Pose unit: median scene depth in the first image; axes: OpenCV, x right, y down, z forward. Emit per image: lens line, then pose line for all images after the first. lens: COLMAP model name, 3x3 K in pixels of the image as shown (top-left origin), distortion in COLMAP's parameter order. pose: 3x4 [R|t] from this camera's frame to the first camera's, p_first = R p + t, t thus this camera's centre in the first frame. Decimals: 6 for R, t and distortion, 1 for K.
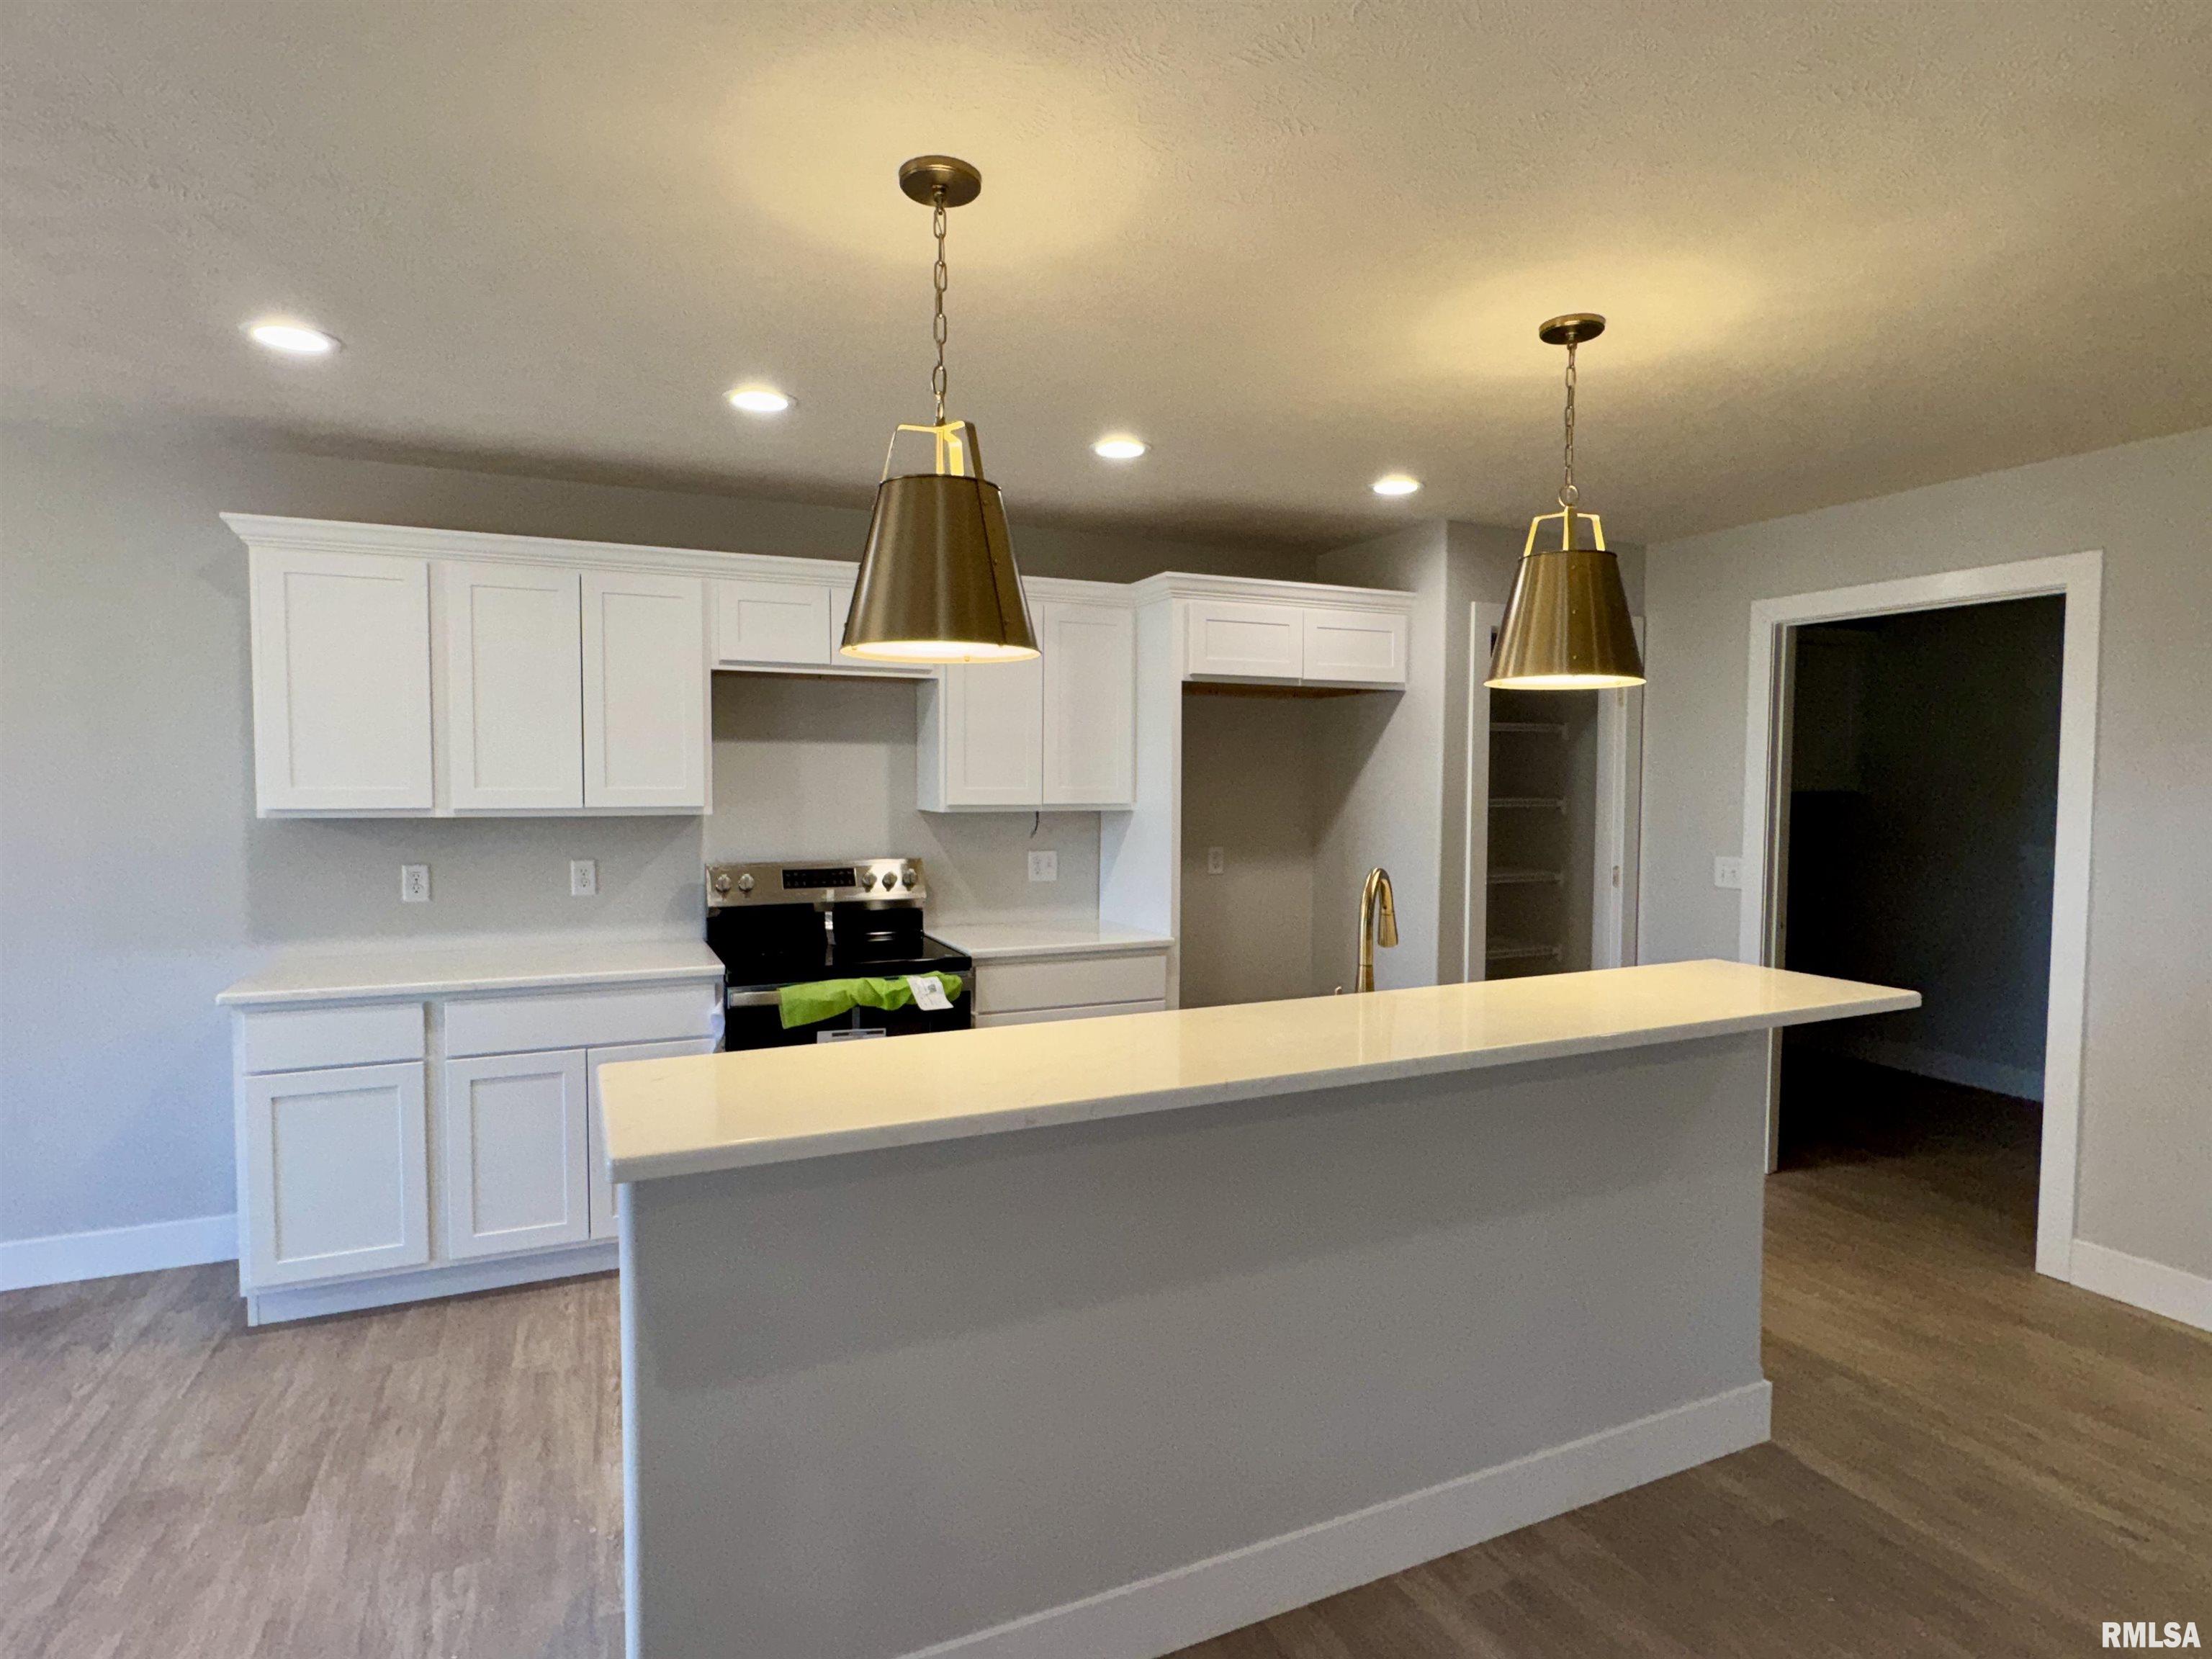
lens RADIAL K [[1163.4, 0, 1104.6], [0, 1163.4, 828.2], [0, 0, 1]] dist [0.000925, 0.000695]
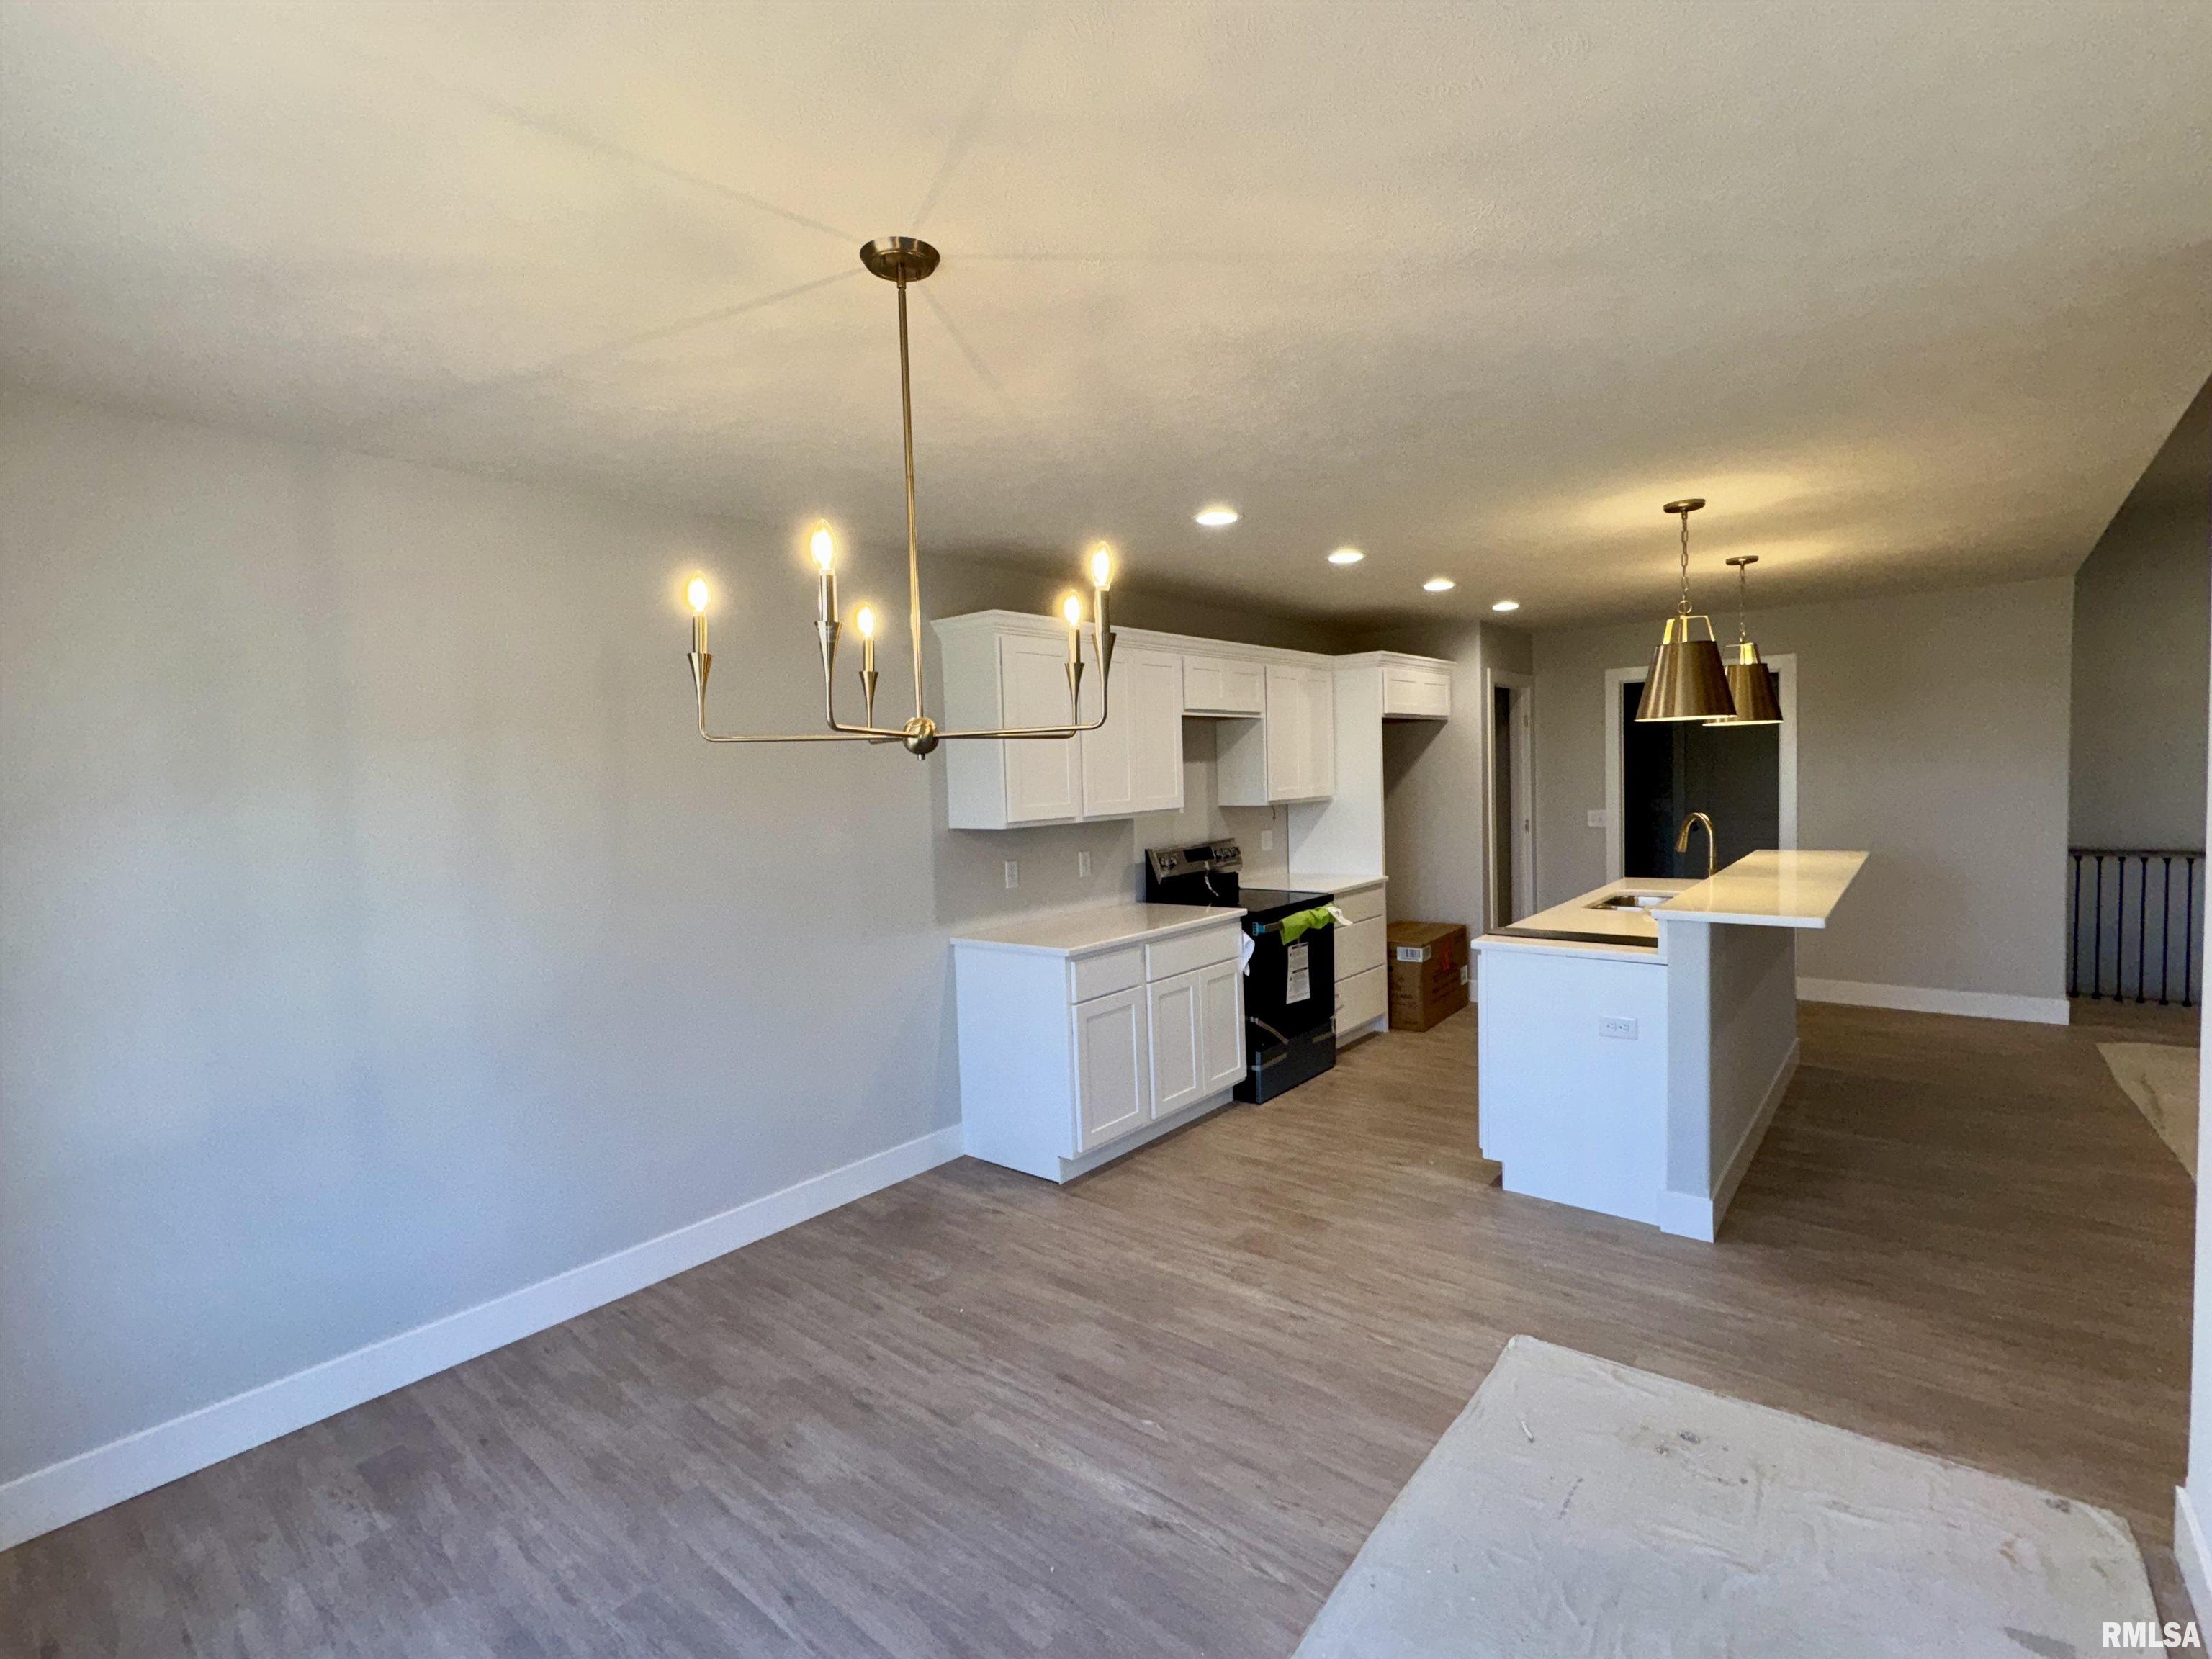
lens RADIAL K [[1018.2, 0, 1104.5], [0, 1018.2, 829.7], [0, 0, 1]] dist [0.001087, -0.000096]
pose [[0.900311, -0.060807, 0.430979, -0.992916], [0.061693, 0.998024, 0.011936, -0.011967], [-0.430854, 0.015842, 0.902283, -0.123448]]
